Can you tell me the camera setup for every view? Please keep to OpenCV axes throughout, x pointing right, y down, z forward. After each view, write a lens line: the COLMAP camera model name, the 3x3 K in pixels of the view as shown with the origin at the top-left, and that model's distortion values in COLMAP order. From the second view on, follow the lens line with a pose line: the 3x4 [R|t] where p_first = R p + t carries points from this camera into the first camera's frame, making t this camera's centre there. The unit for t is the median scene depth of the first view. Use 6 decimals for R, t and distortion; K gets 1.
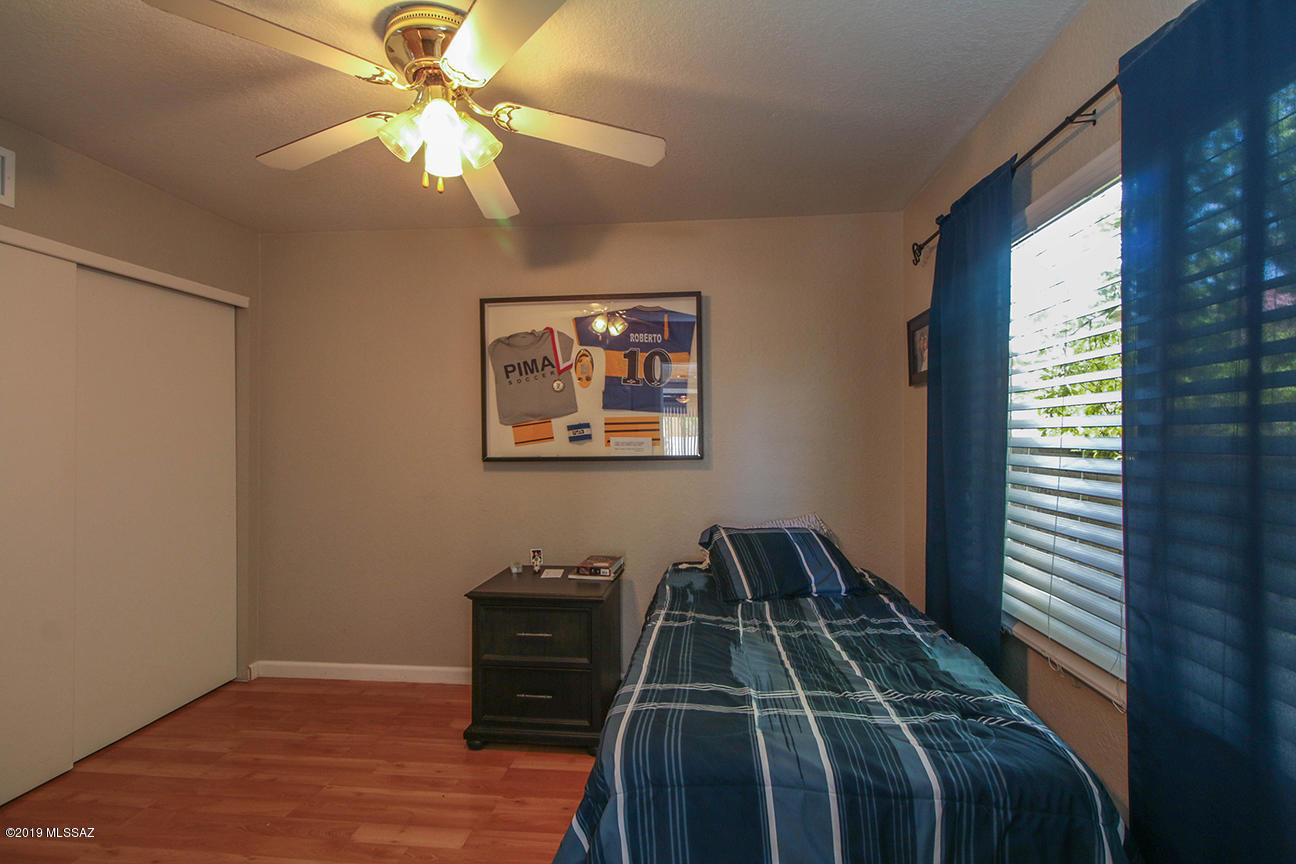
lens RADIAL K [[590.7, 0, 648.0], [0, 590.7, 432.0], [0, 0, 1]] dist [0.000860, -0.000020]
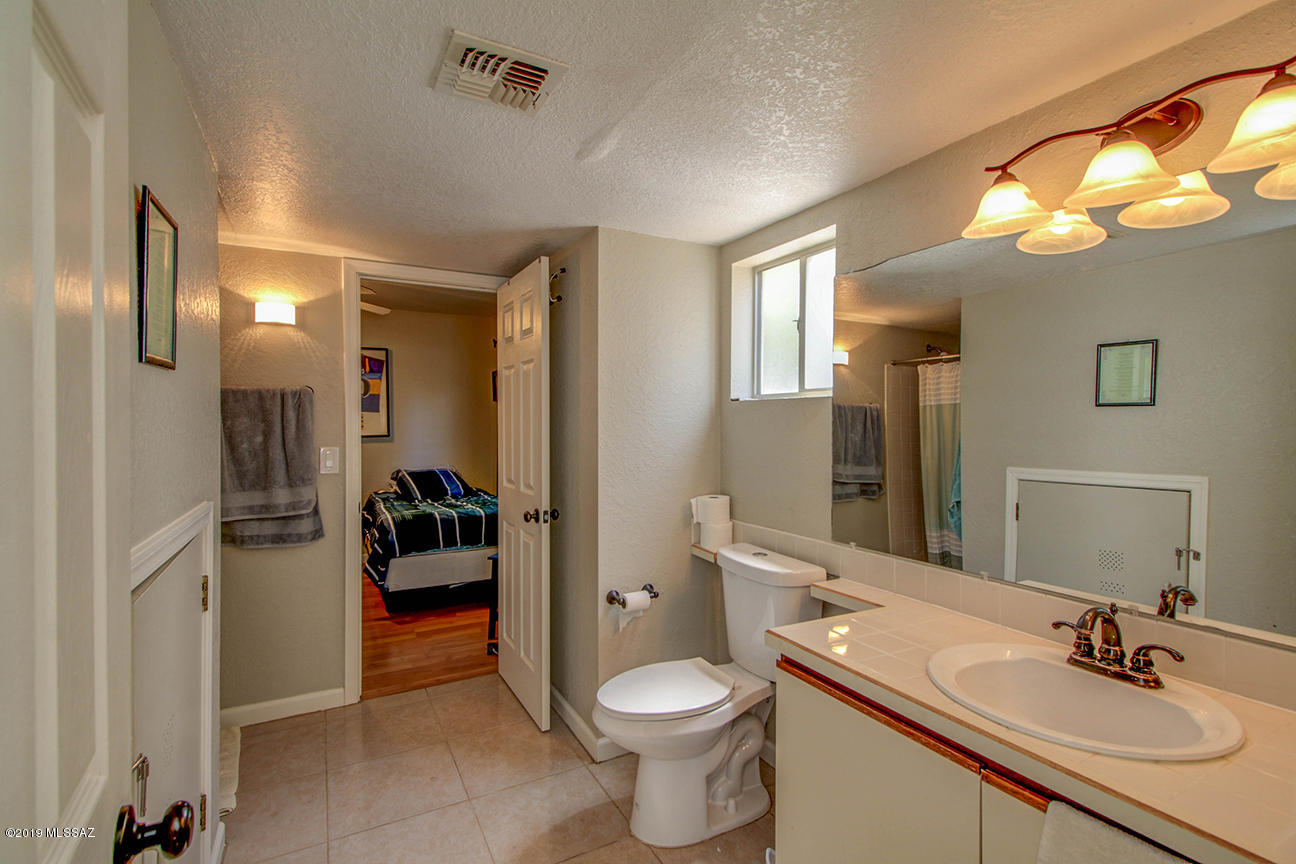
lens RADIAL K [[590.7, 0, 648.0], [0, 590.7, 432.0], [0, 0, 1]] dist [0.000860, -0.000020]
pose [[0.822542, -0.002965, 0.568697, -0.295592], [-0.009927, 0.999759, 0.019570, -0.013979], [-0.568618, -0.021743, 0.822314, -1.001278]]
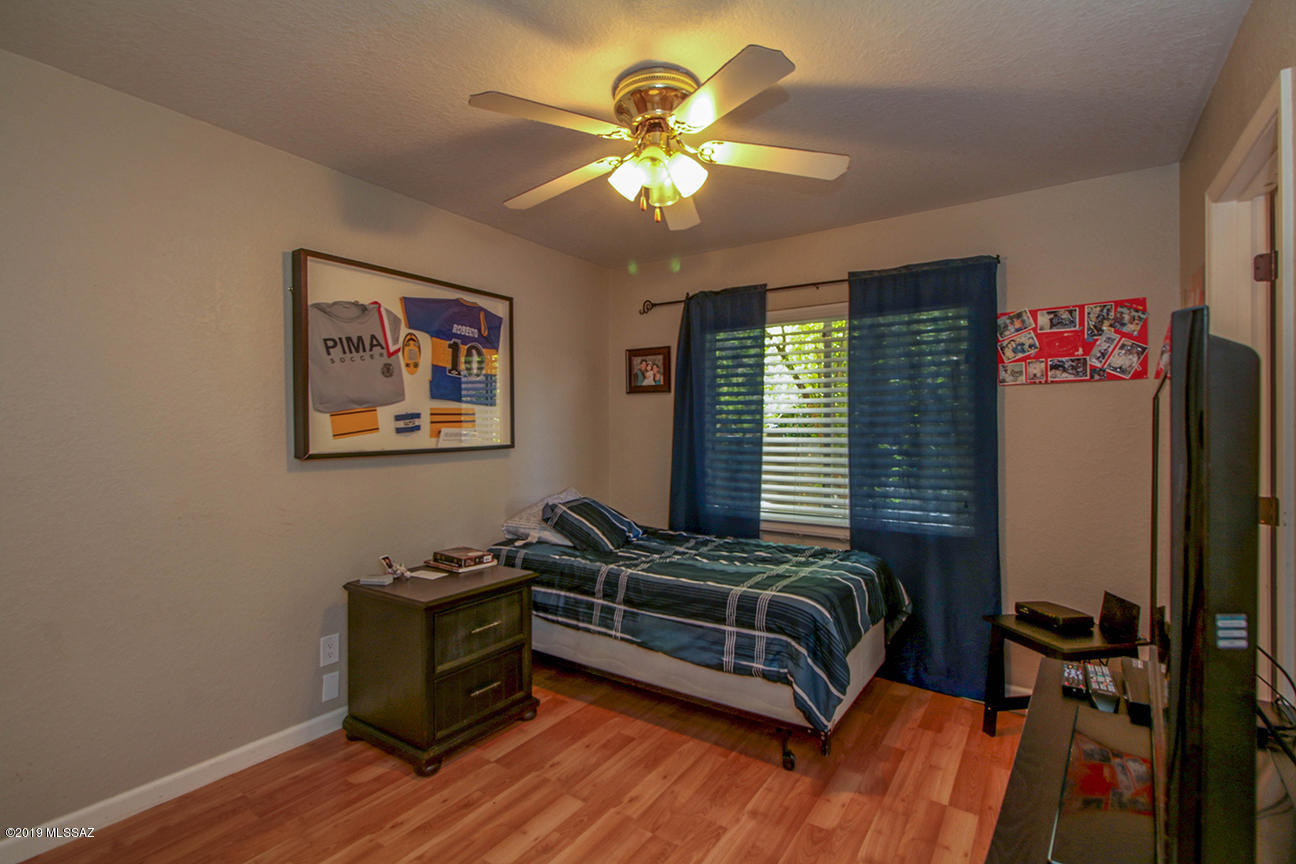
lens RADIAL K [[590.7, 0, 648.0], [0, 590.7, 432.0], [0, 0, 1]] dist [0.000860, -0.000020]
pose [[0.489420, -0.004043, 0.872039, -0.737087], [-0.008282, 0.999923, 0.009284, 0.003215], [-0.872009, -0.011766, 0.489349, 0.224793]]
